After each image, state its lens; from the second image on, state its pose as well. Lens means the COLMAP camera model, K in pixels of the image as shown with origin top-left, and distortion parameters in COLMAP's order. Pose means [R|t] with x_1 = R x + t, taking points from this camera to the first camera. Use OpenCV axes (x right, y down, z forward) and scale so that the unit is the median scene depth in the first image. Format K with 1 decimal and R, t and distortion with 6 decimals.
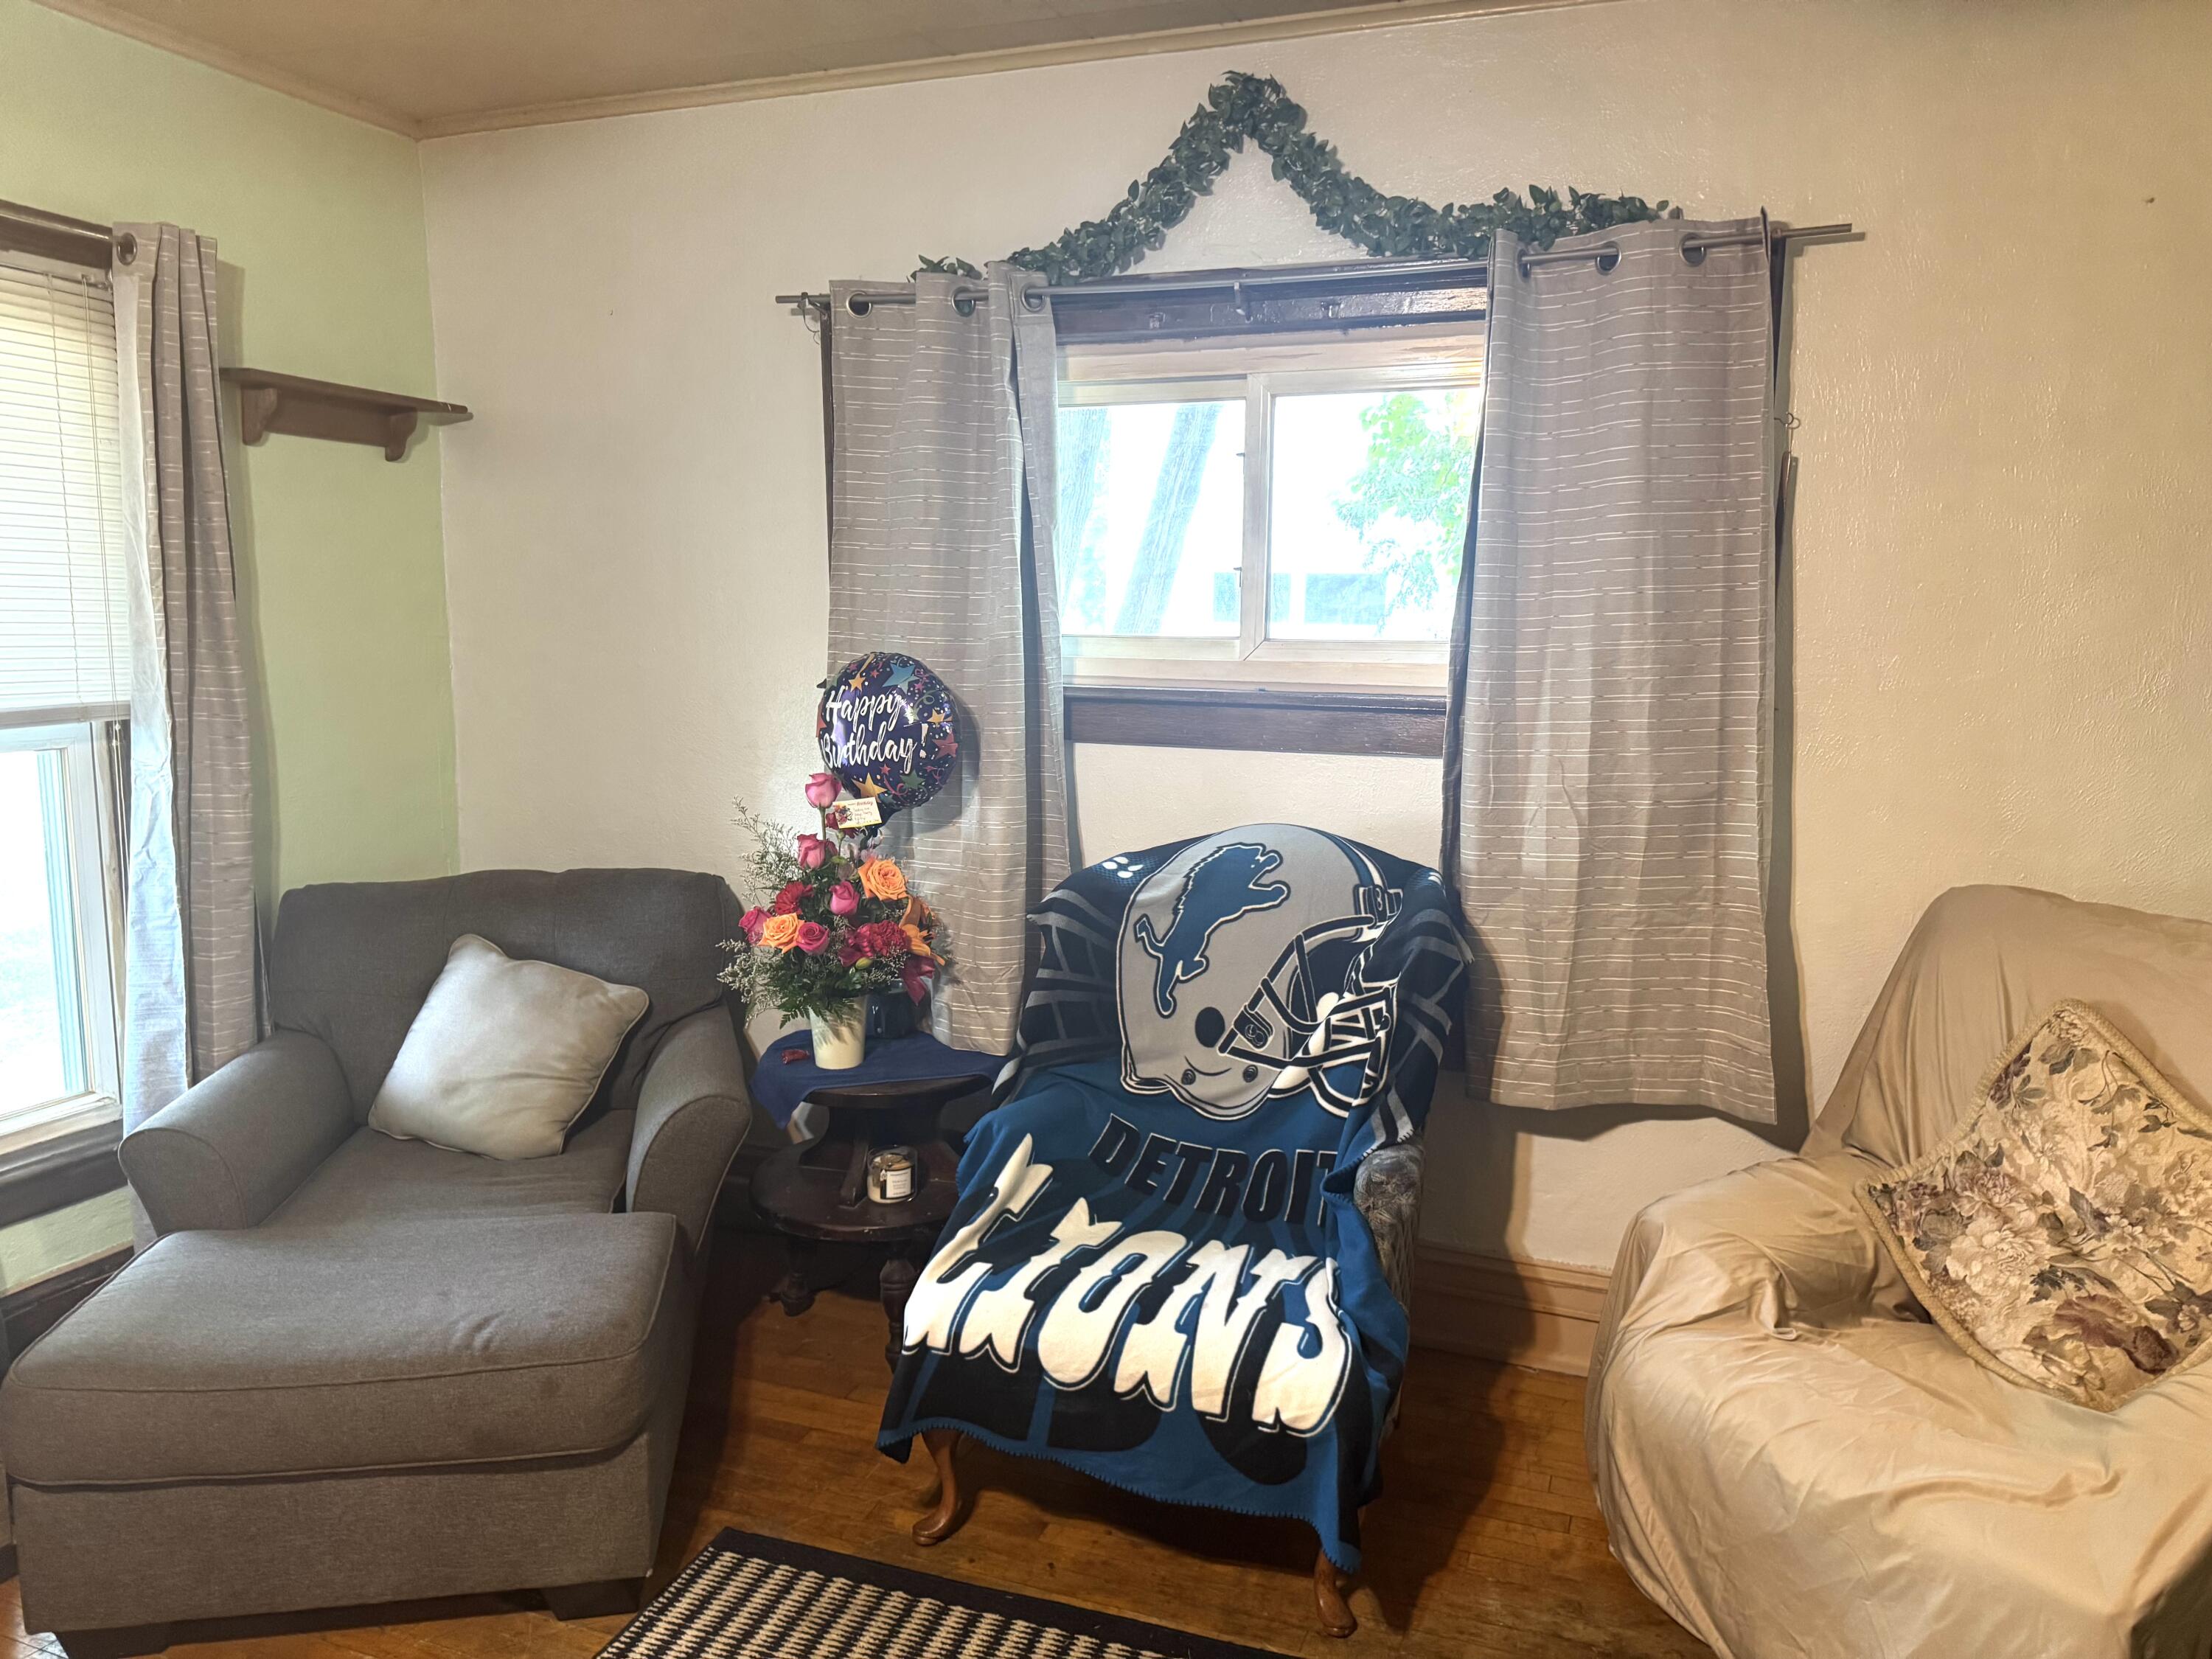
lens RADIAL K [[1568.2, 0, 1106.0], [0, 1568.2, 829.5], [0, 0, 1]] dist [0.146434, -0.284483]
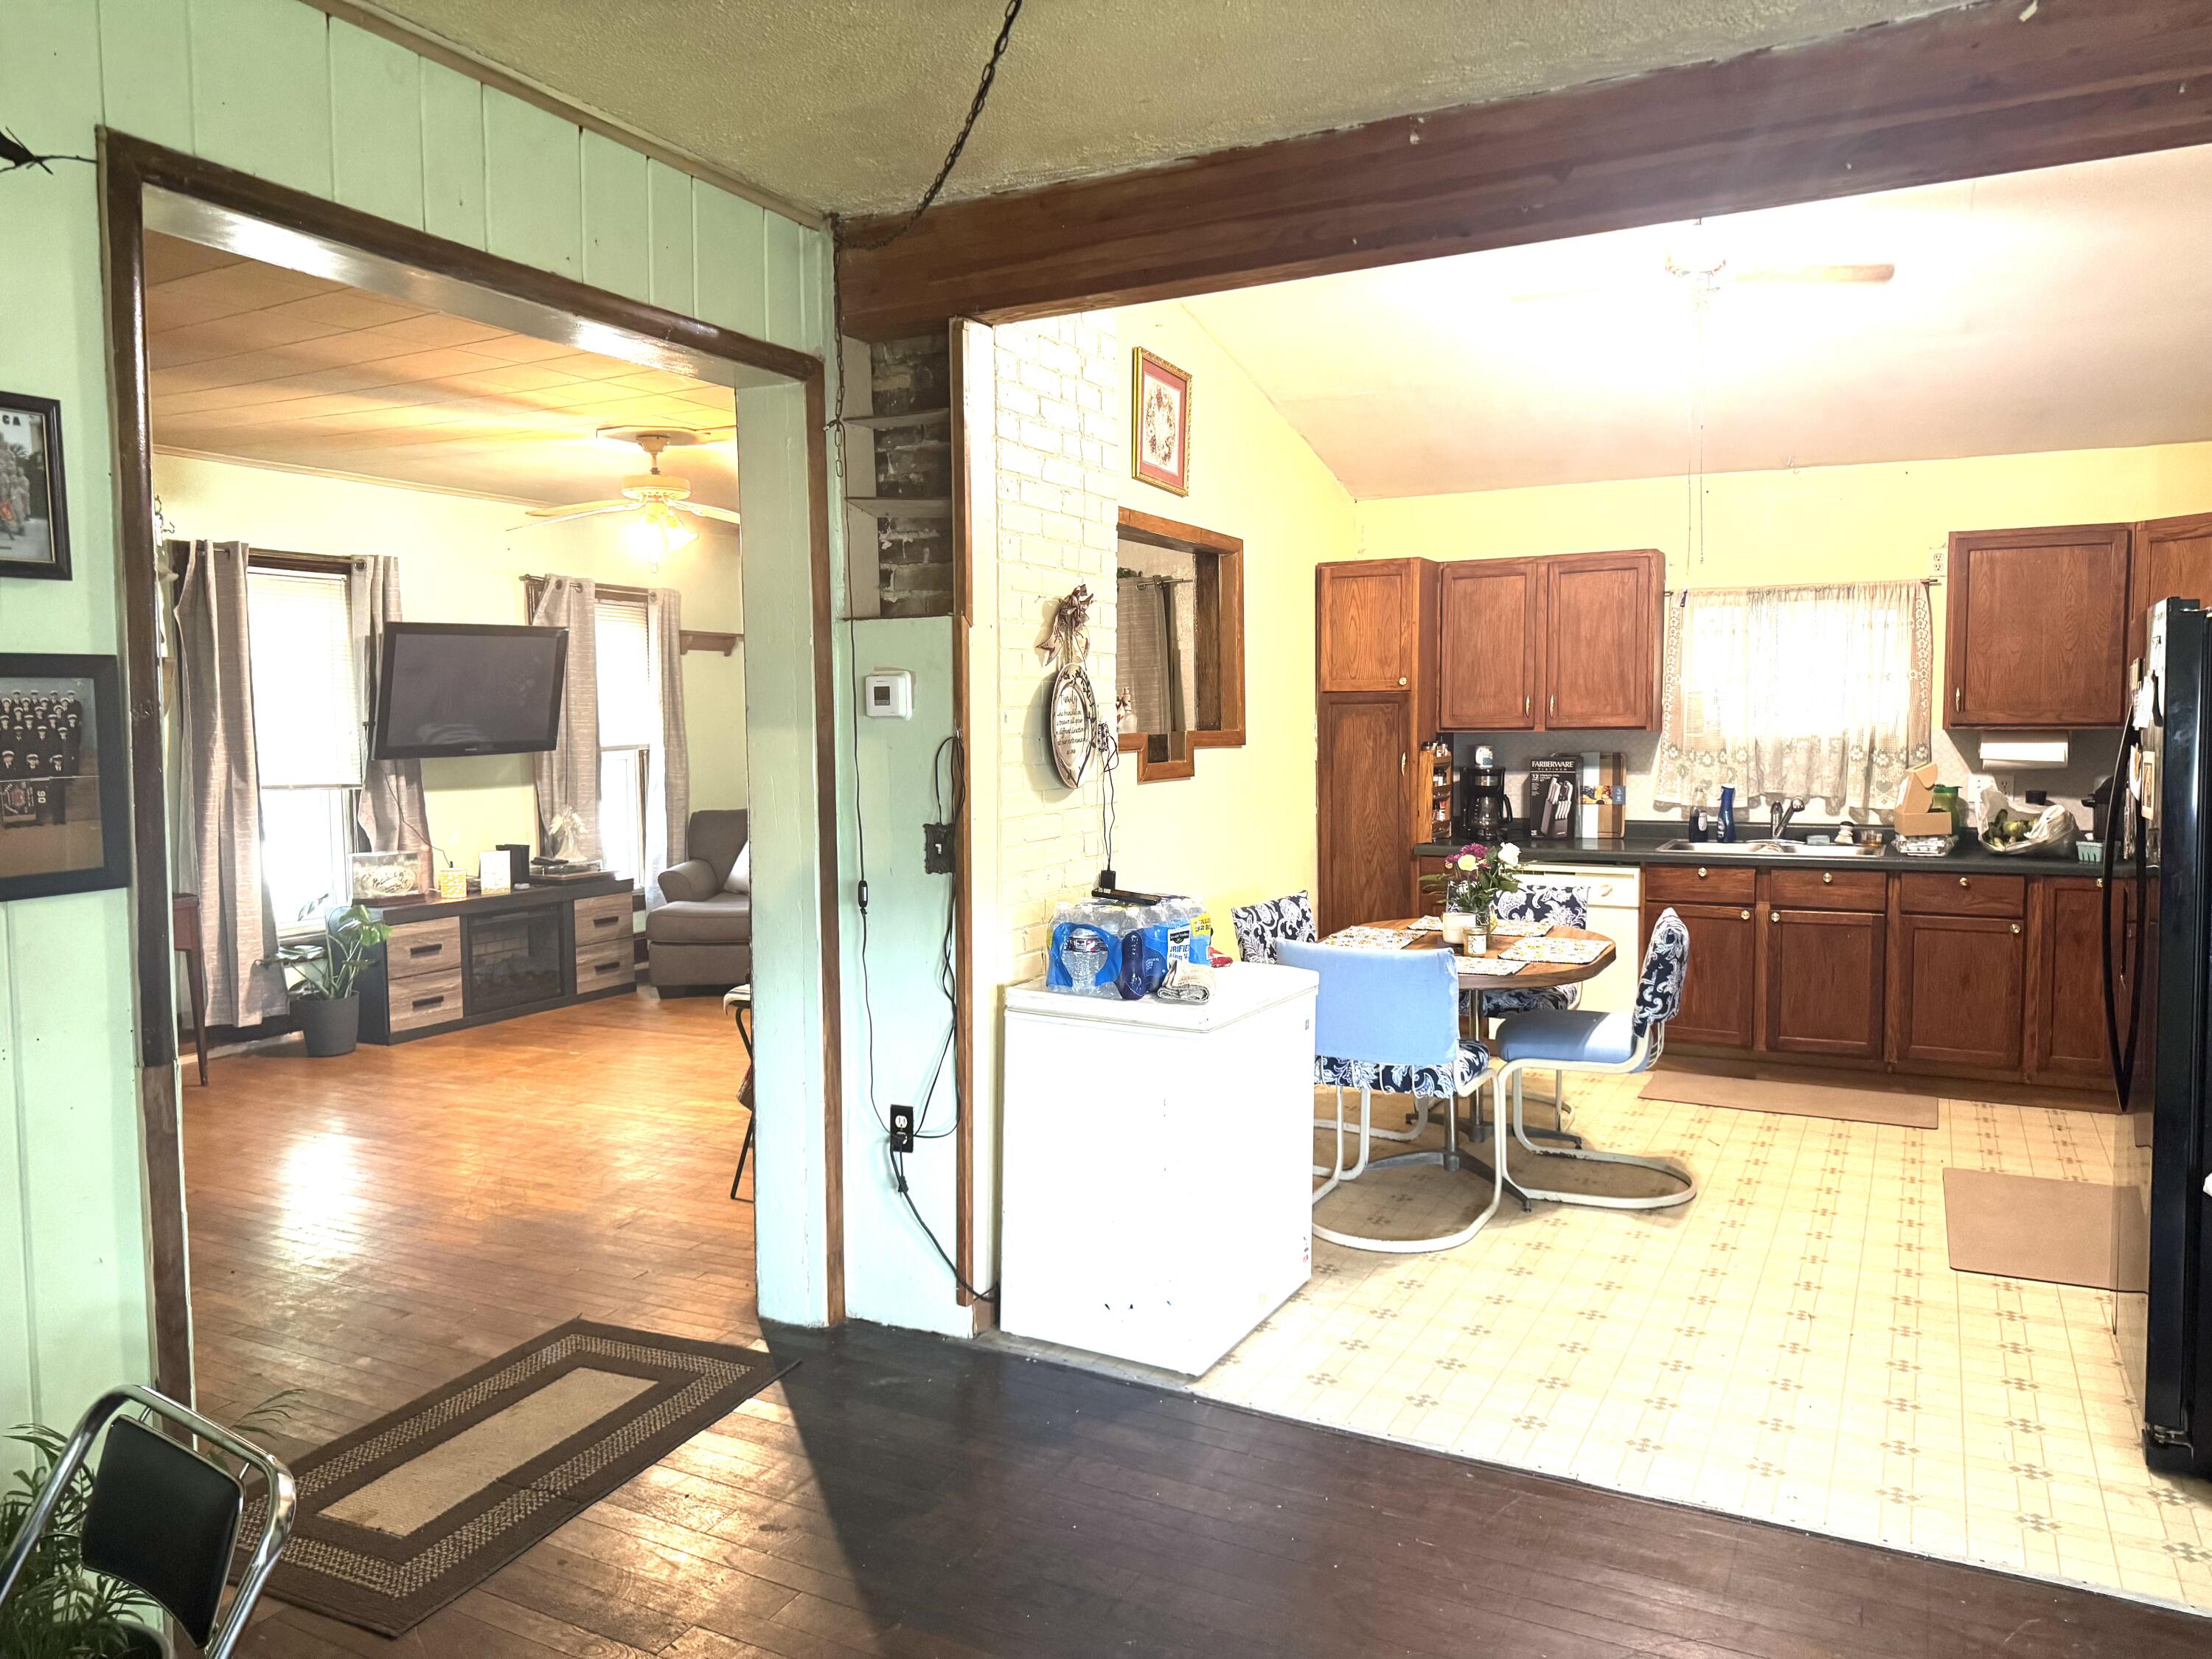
lens RADIAL K [[1568.2, 0, 1106.0], [0, 1568.2, 829.5], [0, 0, 1]] dist [0.146434, -0.284483]
pose [[0.993766, -0.013149, -0.110708, 0.578725], [0.006103, 0.997948, -0.063745, 0.284766], [0.111319, 0.062672, 0.991807, -1.875650]]
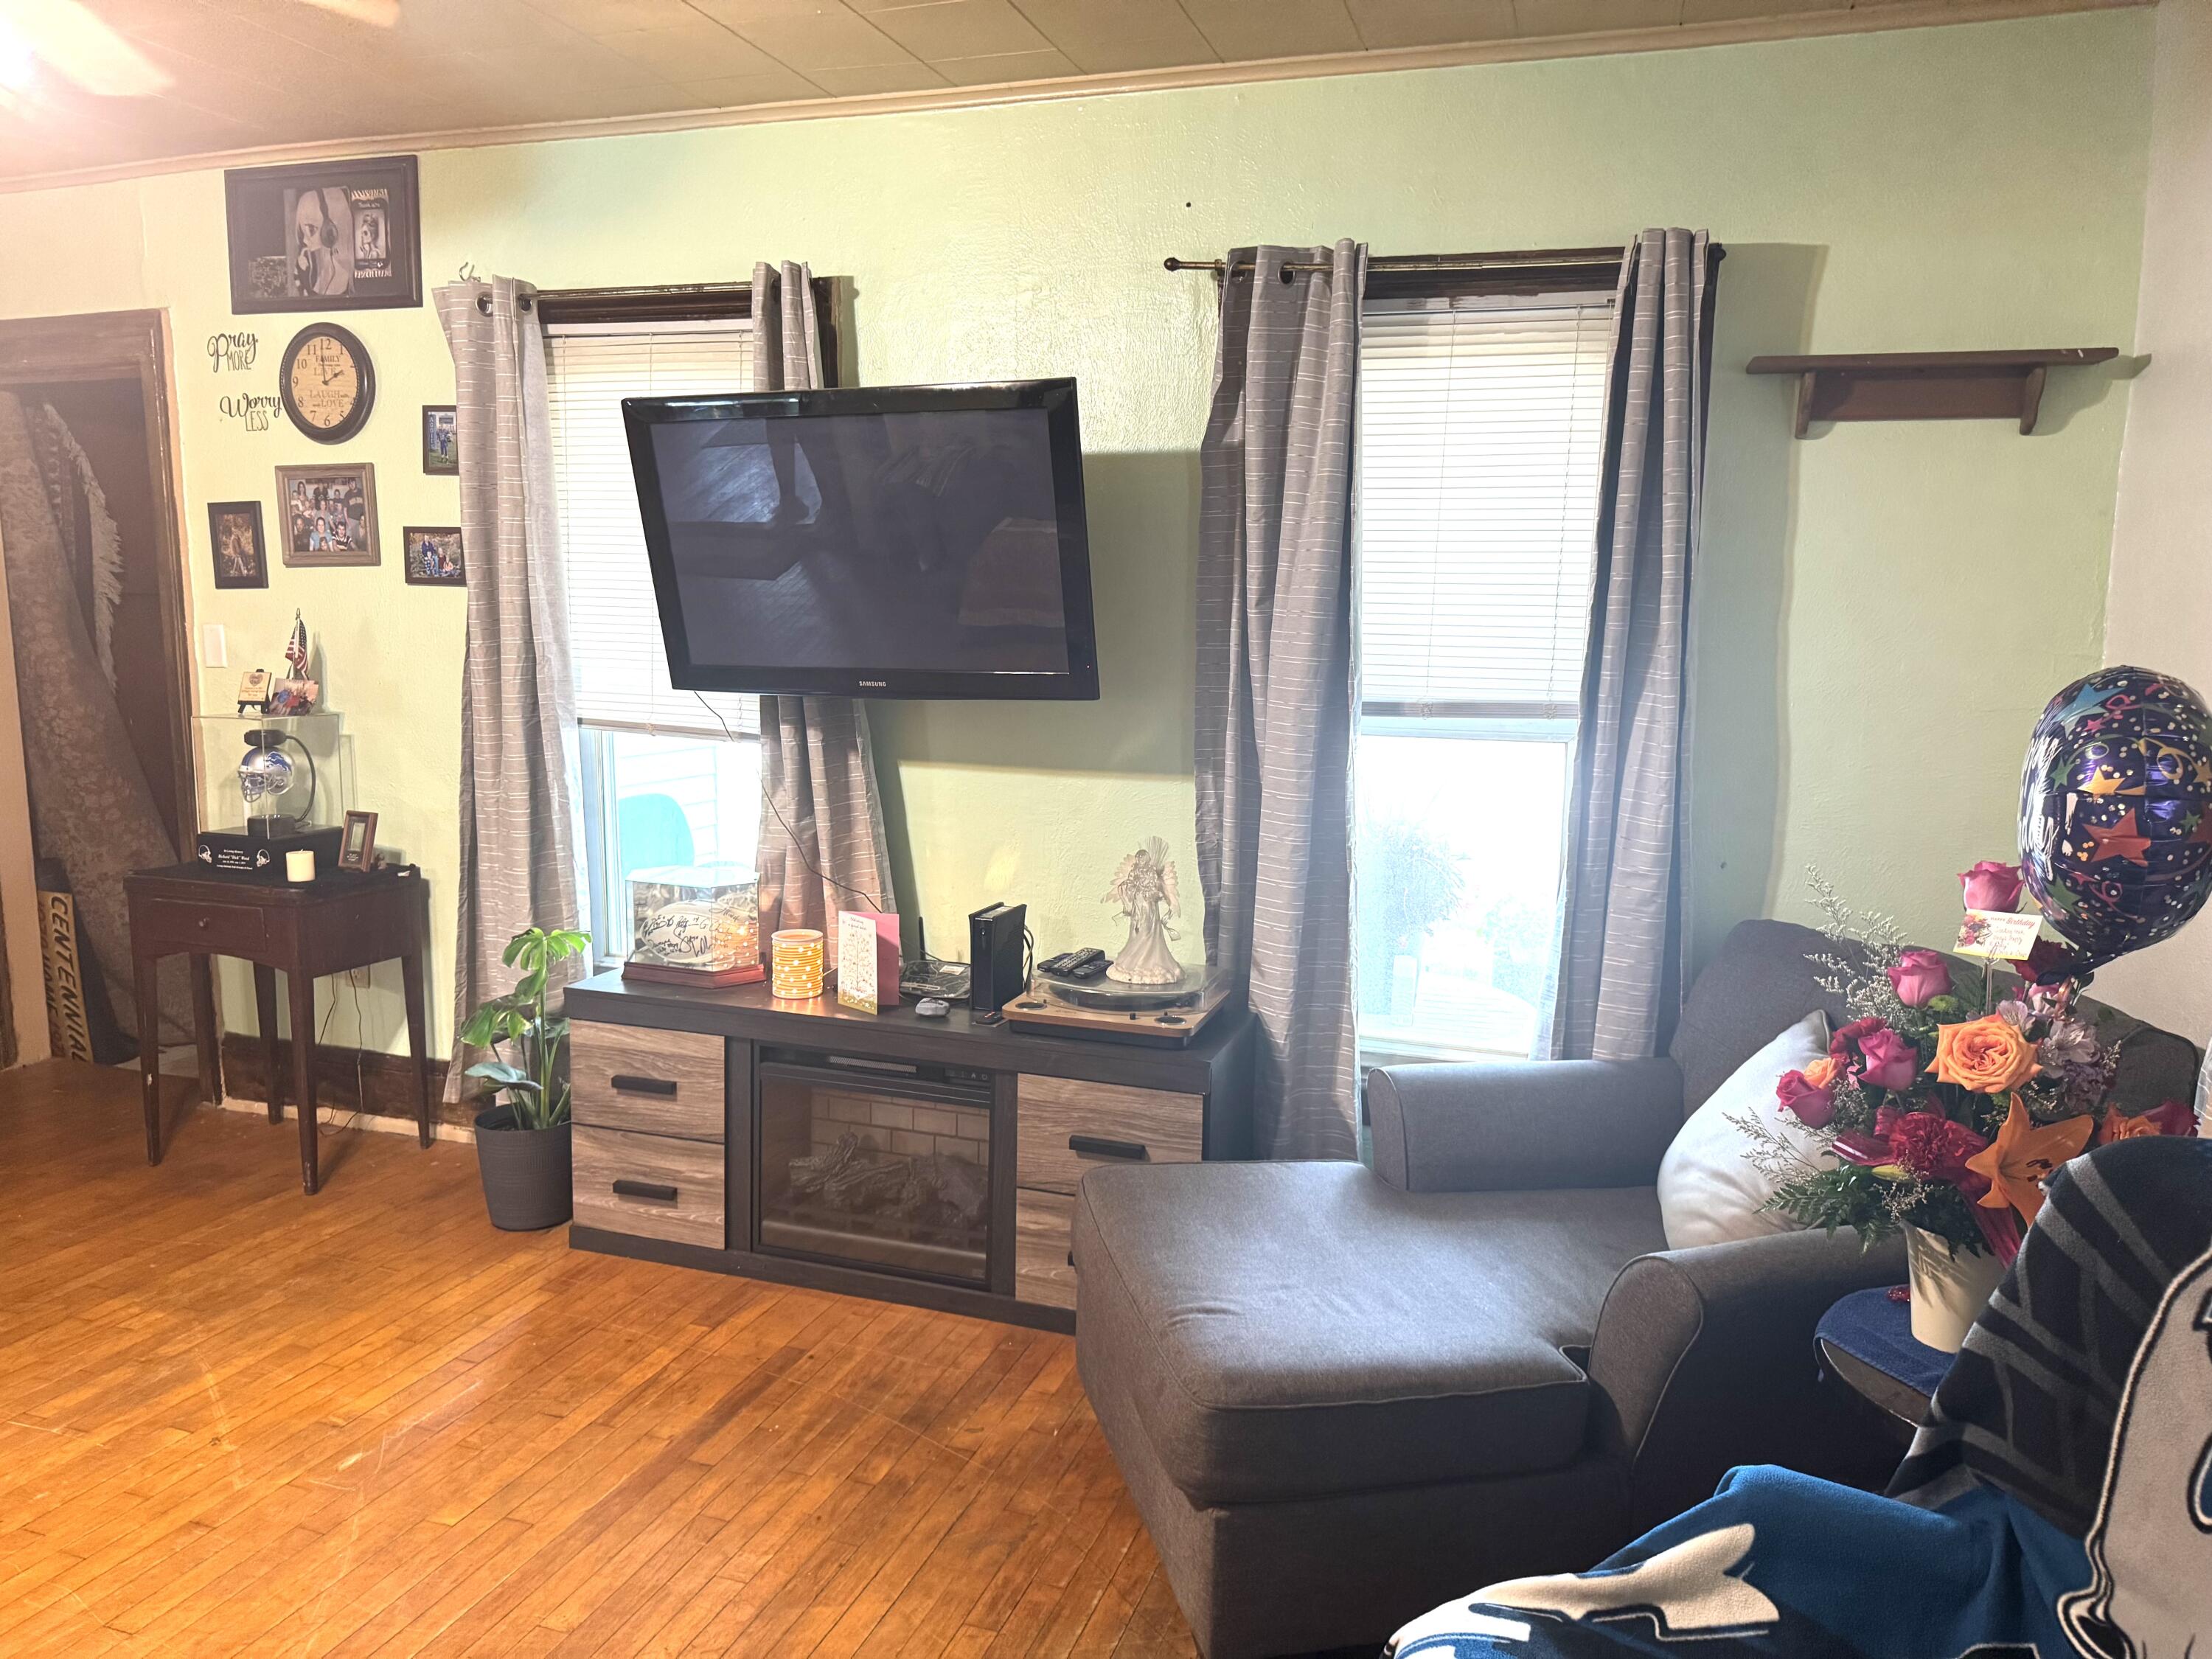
lens RADIAL K [[1542.5, 0, 1129.4], [0, 1542.5, 835.1], [0, 0, 1]] dist [0.145776, -0.265348]
pose [[0.044476, 0.126055, -0.991026, 0.416470], [-0.161076, 0.979933, 0.117415, -0.065477], [0.985939, 0.154408, 0.063888, 0.659049]]
